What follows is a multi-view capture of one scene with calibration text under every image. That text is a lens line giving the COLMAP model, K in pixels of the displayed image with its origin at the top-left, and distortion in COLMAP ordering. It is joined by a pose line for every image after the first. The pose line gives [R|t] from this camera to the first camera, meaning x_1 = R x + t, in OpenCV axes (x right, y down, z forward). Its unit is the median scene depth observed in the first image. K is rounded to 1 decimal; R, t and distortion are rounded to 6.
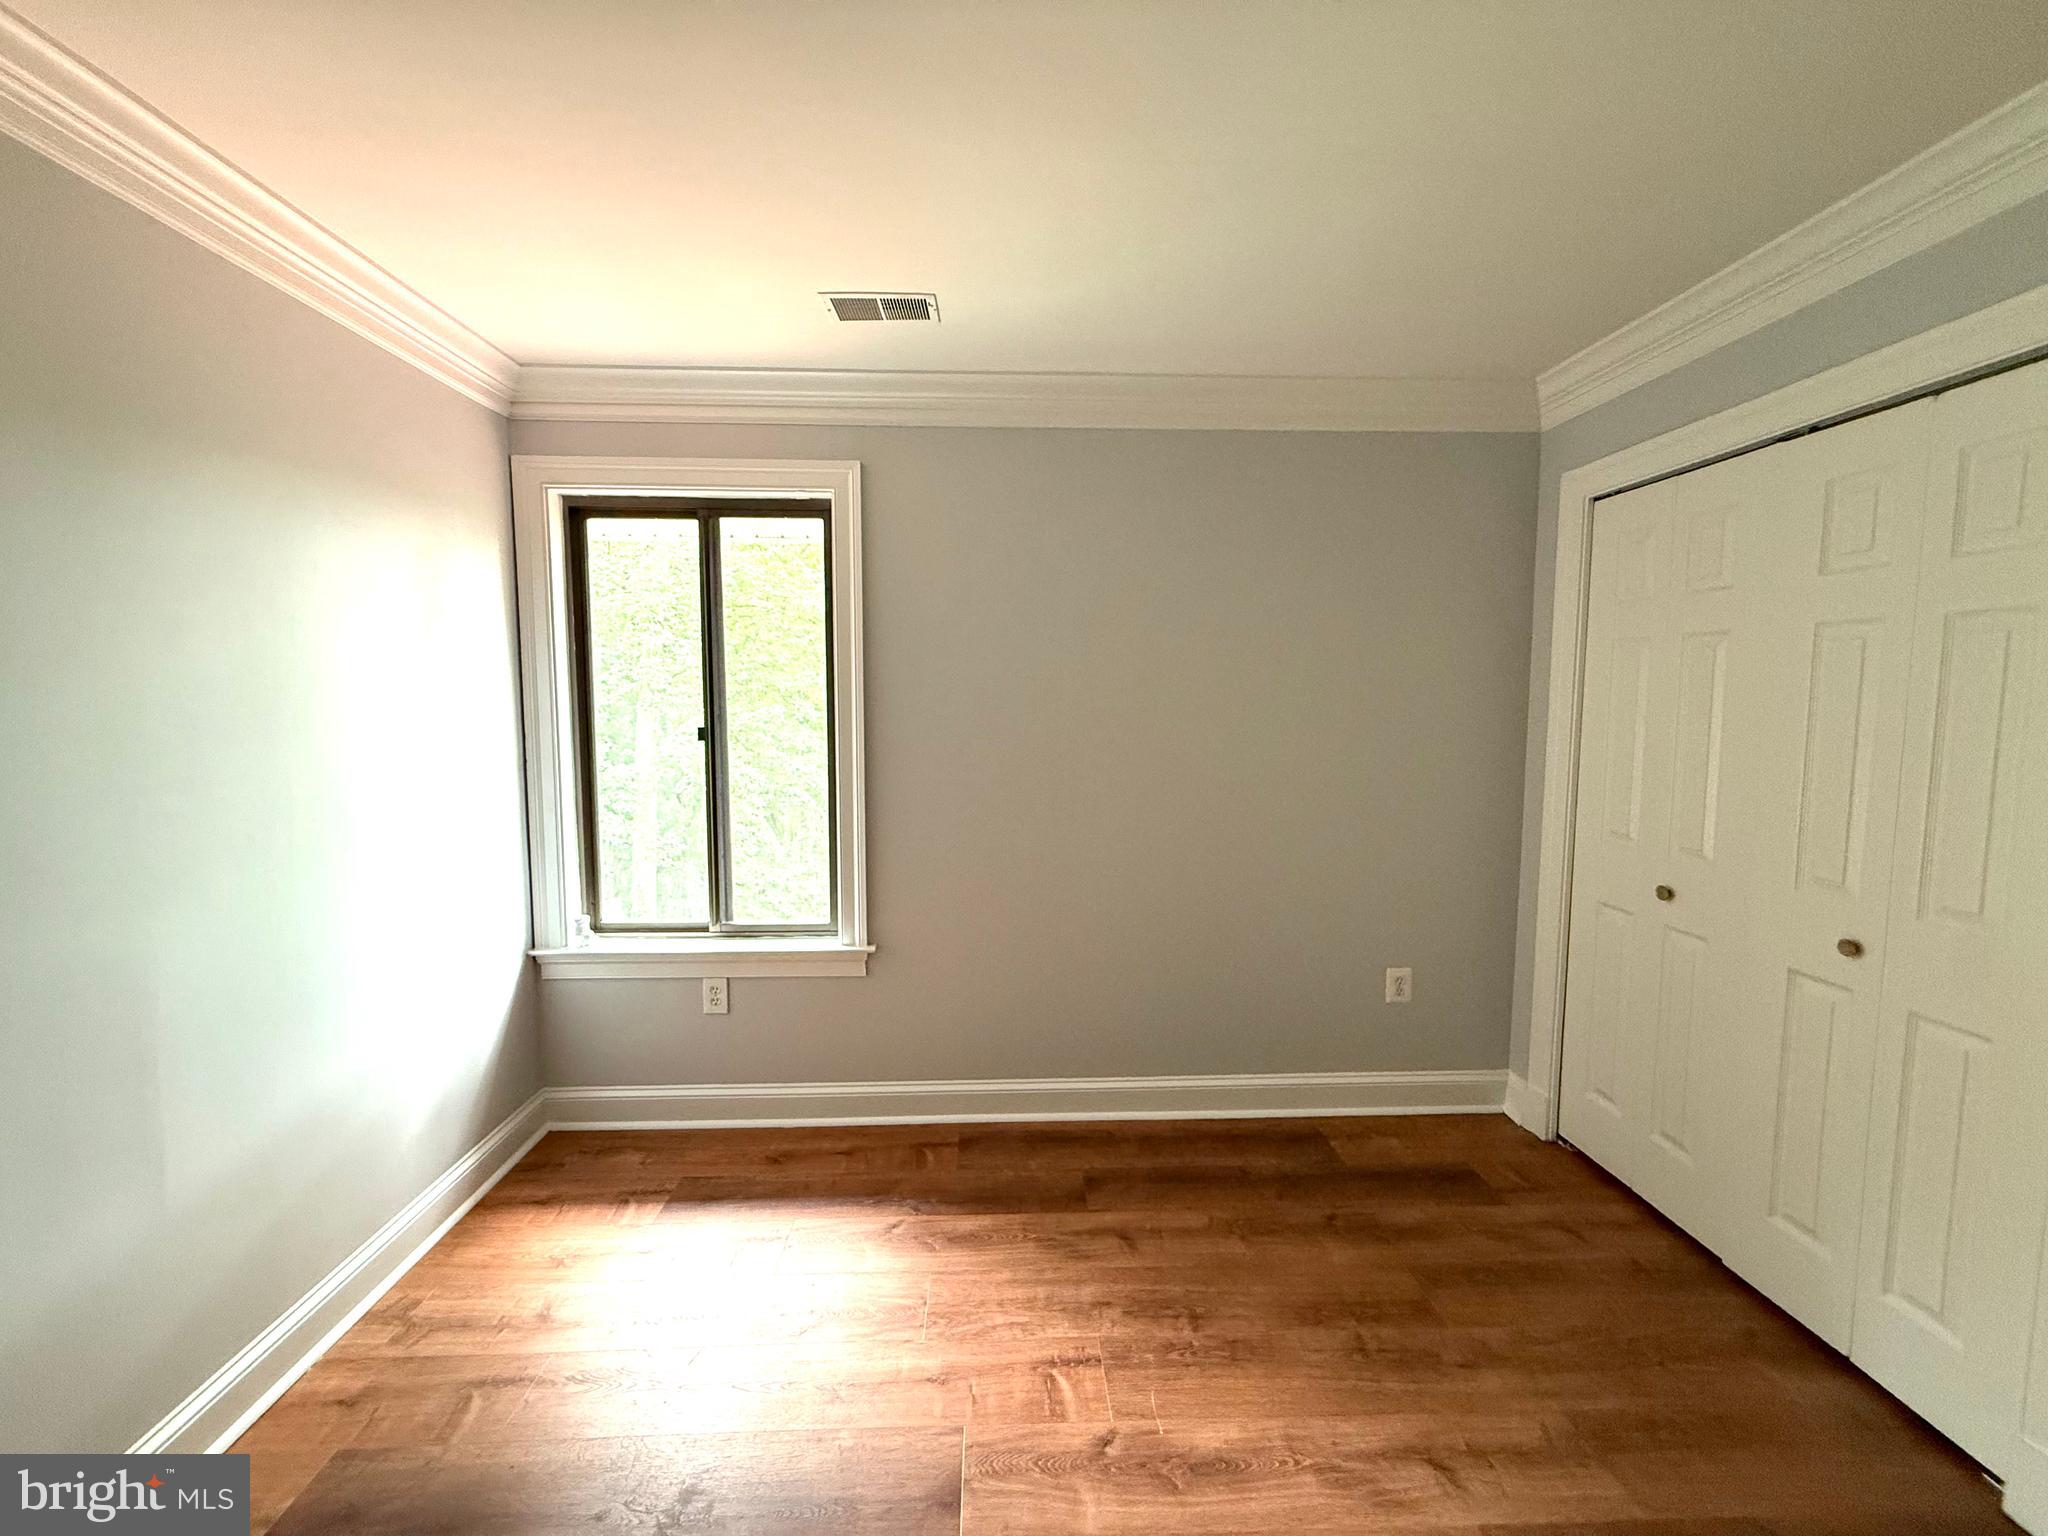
lens RADIAL K [[827.3, 0, 1023.4], [0, 827.3, 768.2], [0, 0, 1]] dist [0.001356, 0.000793]
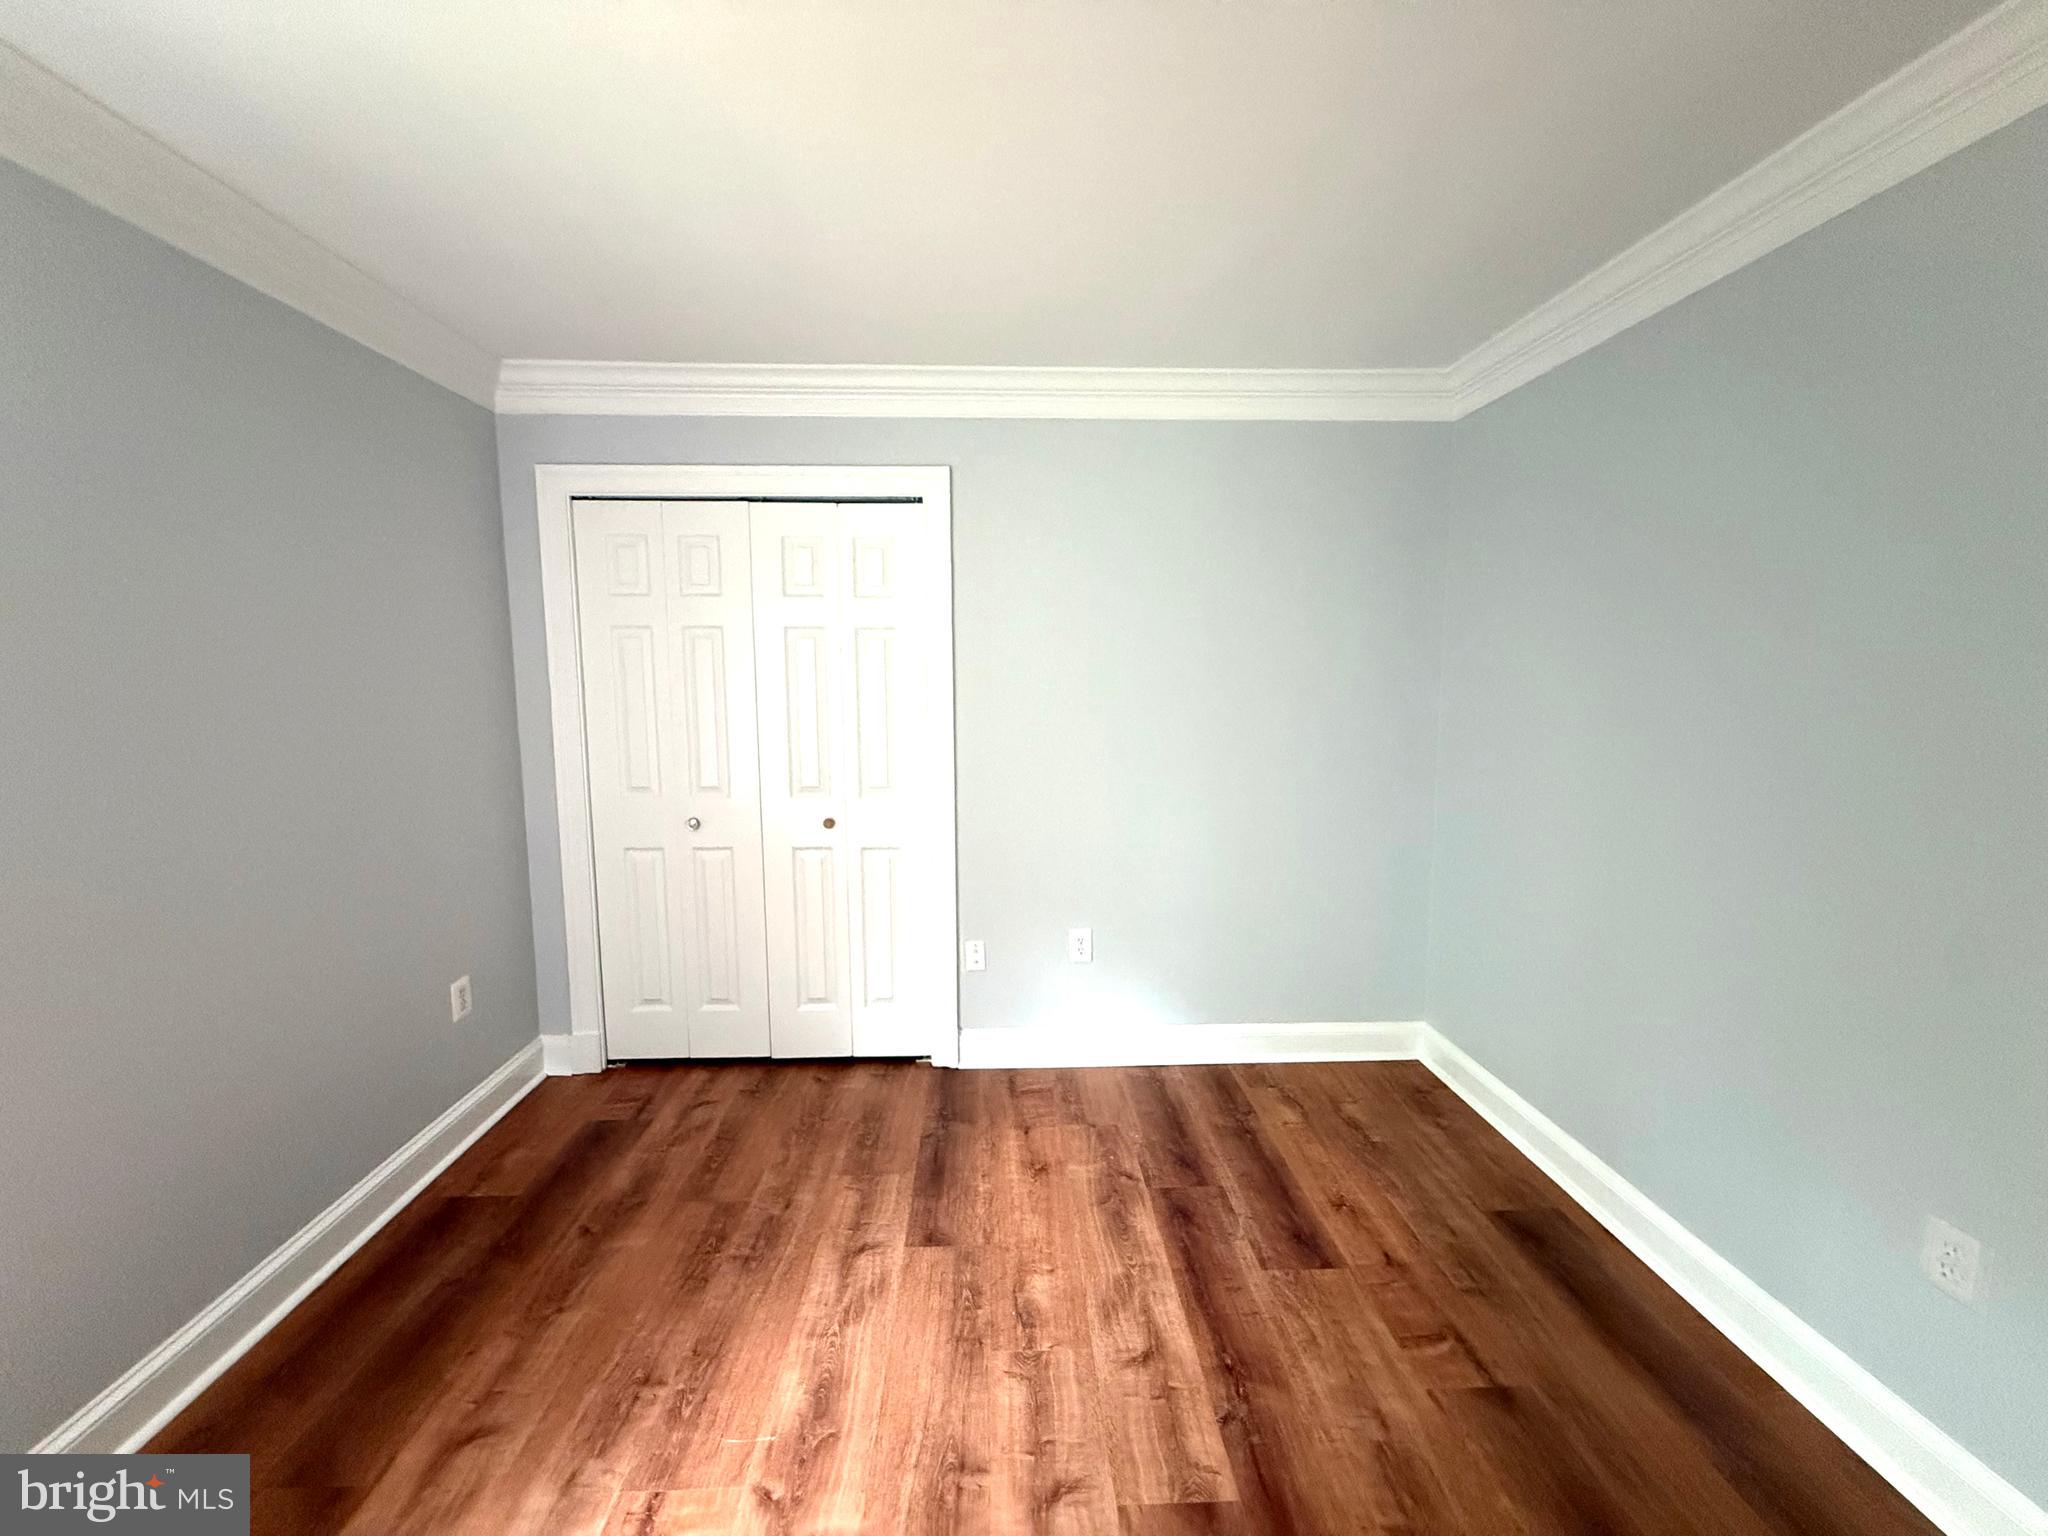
lens RADIAL K [[827.3, 0, 1023.5], [0, 827.3, 764.1], [0, 0, 1]] dist [0.001356, 0.000793]
pose [[-0.017016, -0.107939, 0.994012, -0.614000], [0.088016, 0.990135, 0.109025, -0.046651], [-0.995974, 0.089344, -0.007347, 0.558343]]
